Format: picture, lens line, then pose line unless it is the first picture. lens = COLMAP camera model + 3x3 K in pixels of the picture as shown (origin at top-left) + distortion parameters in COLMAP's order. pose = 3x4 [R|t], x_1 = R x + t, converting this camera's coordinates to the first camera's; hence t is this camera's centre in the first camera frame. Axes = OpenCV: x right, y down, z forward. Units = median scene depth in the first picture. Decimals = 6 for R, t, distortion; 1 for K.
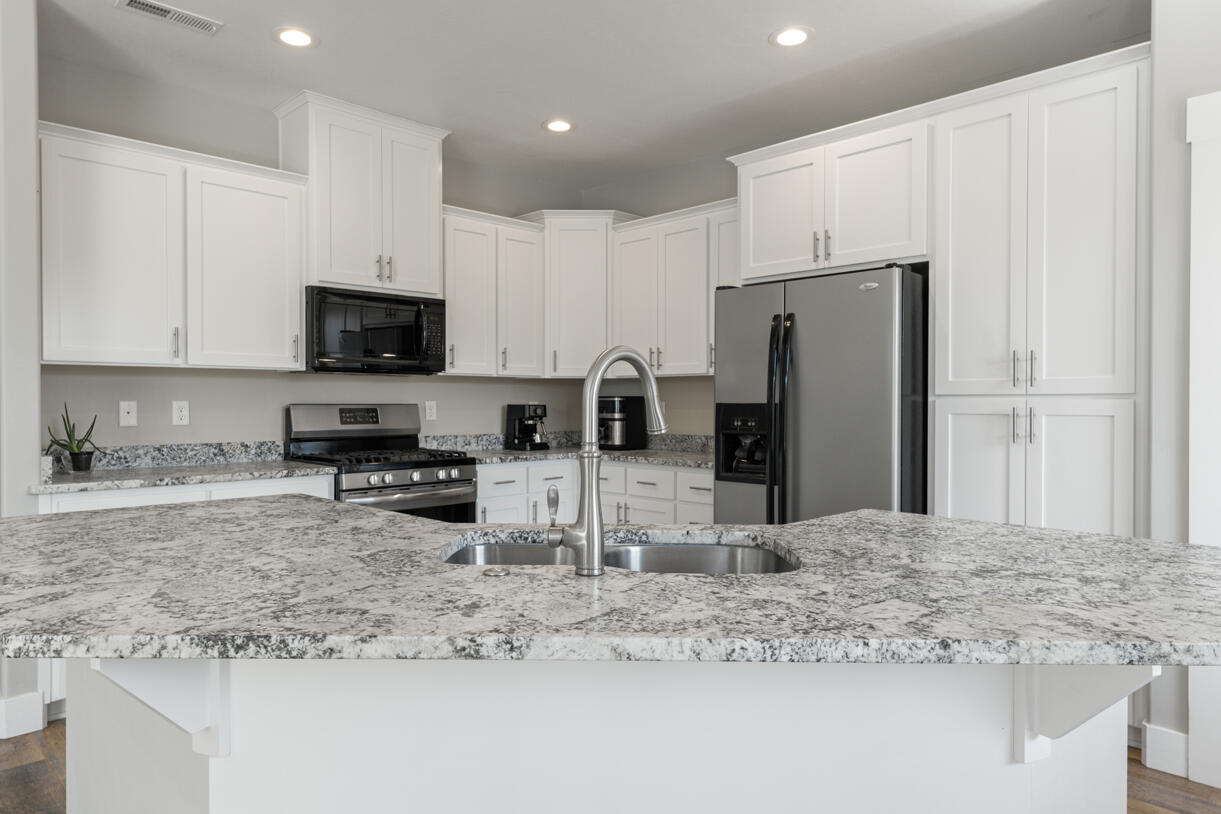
lens RADIAL K [[781.3, 0, 608.0], [0, 781.3, 404.6], [0, 0, 1]] dist [0.013238, -0.004072]
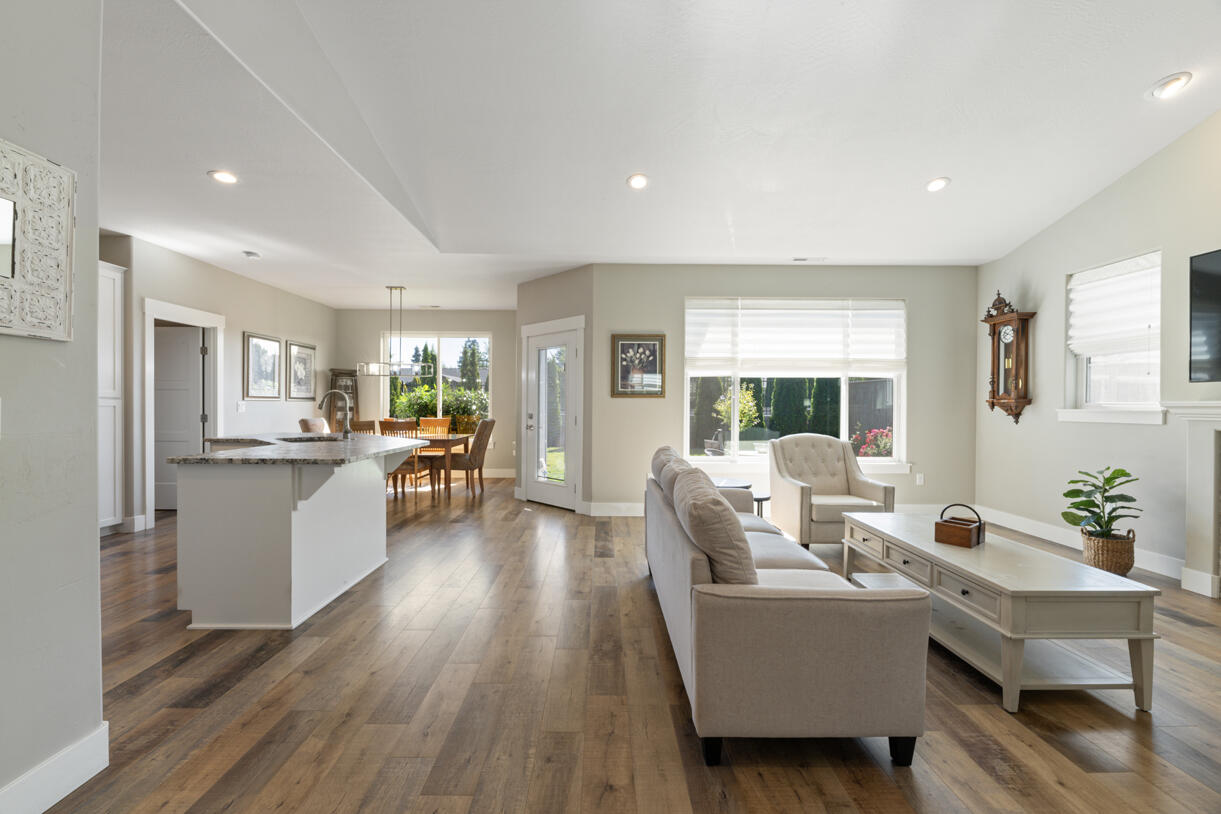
lens RADIAL K [[490.8, 0, 605.7], [0, 490.8, 408.6], [0, 0, 1]] dist [0.001345, -0.003358]
pose [[-0.719110, -0.009889, 0.694826, -1.234329], [-0.004950, 0.999946, 0.009109, -0.000040], [-0.694879, 0.003111, -0.719120, 0.783411]]
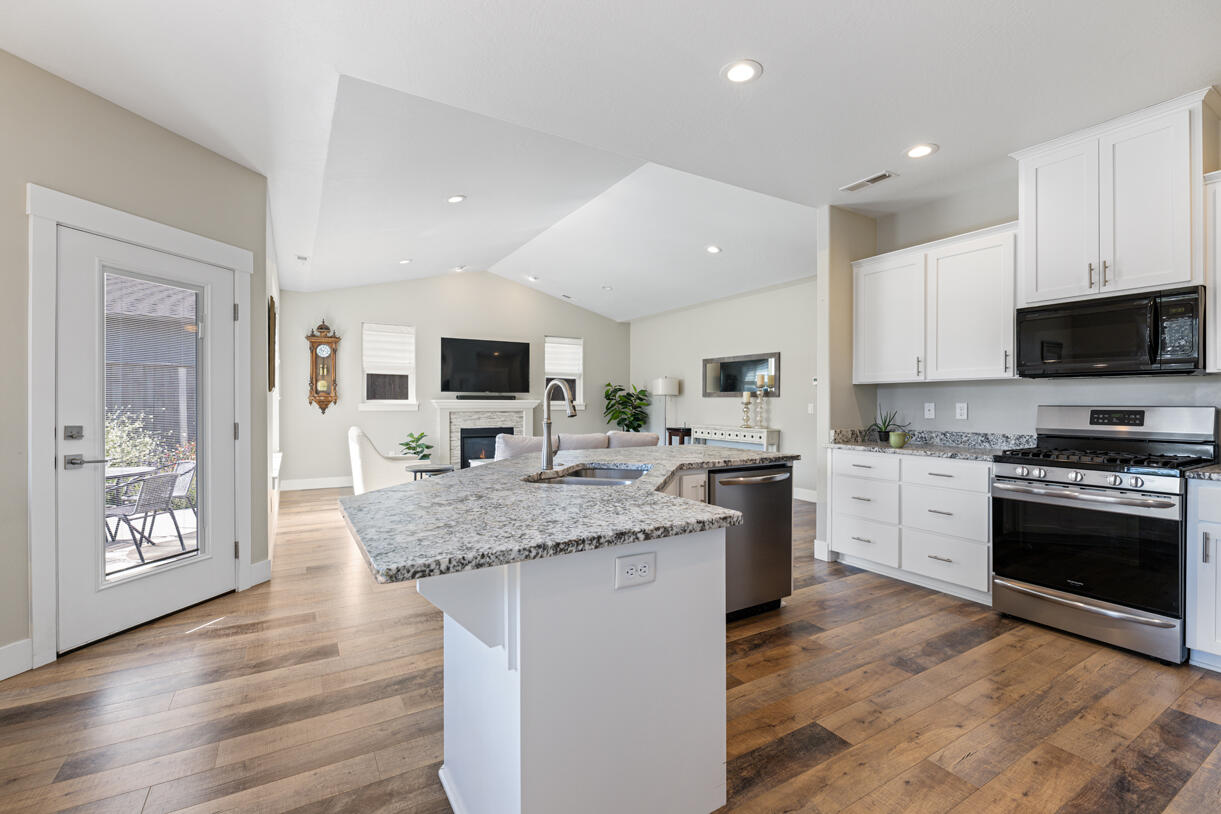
lens RADIAL K [[541.8, 0, 614.6], [0, 541.8, 395.3], [0, 0, 1]] dist [0.024273, -0.002445]
pose [[-0.221439, -0.014794, -0.975062, 0.642743], [-0.004886, 0.999889, -0.014061, -0.001479], [0.975162, 0.001651, -0.221486, 0.616163]]
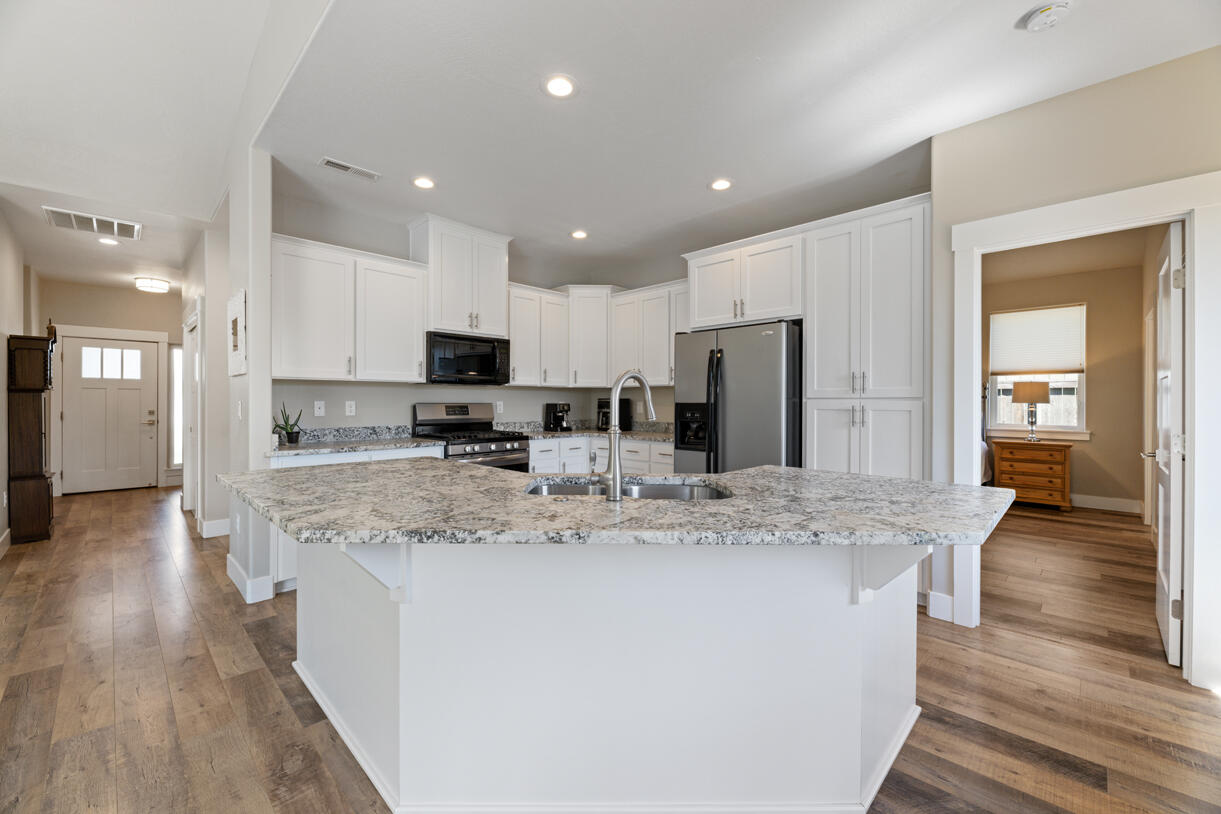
lens RADIAL K [[490.8, 0, 607.8], [0, 490.8, 400.9], [0, 0, 1]] dist [0.001345, -0.003358]
pose [[0.999893, 0.001272, 0.014564, -0.020844], [-0.001192, 0.999984, -0.005507, 0.000113], [-0.014571, 0.005489, 0.999879, -0.040158]]
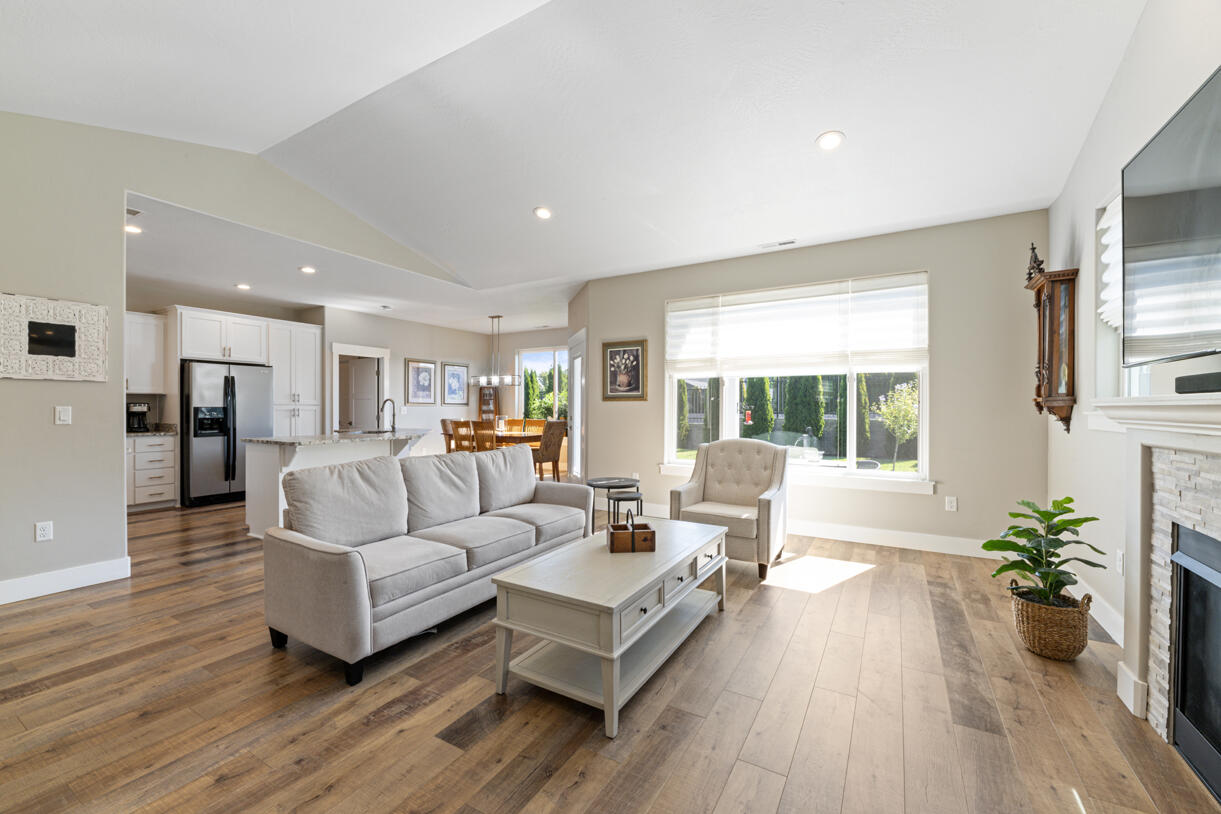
lens RADIAL K [[490.8, 0, 605.4], [0, 490.8, 408.5], [0, 0, 1]] dist [0.001345, -0.003358]
pose [[-0.257573, -0.003500, 0.966252, -1.768018], [0.001286, 0.999991, 0.003965, -0.001673], [-0.966258, 0.002264, -0.257567, 0.124664]]
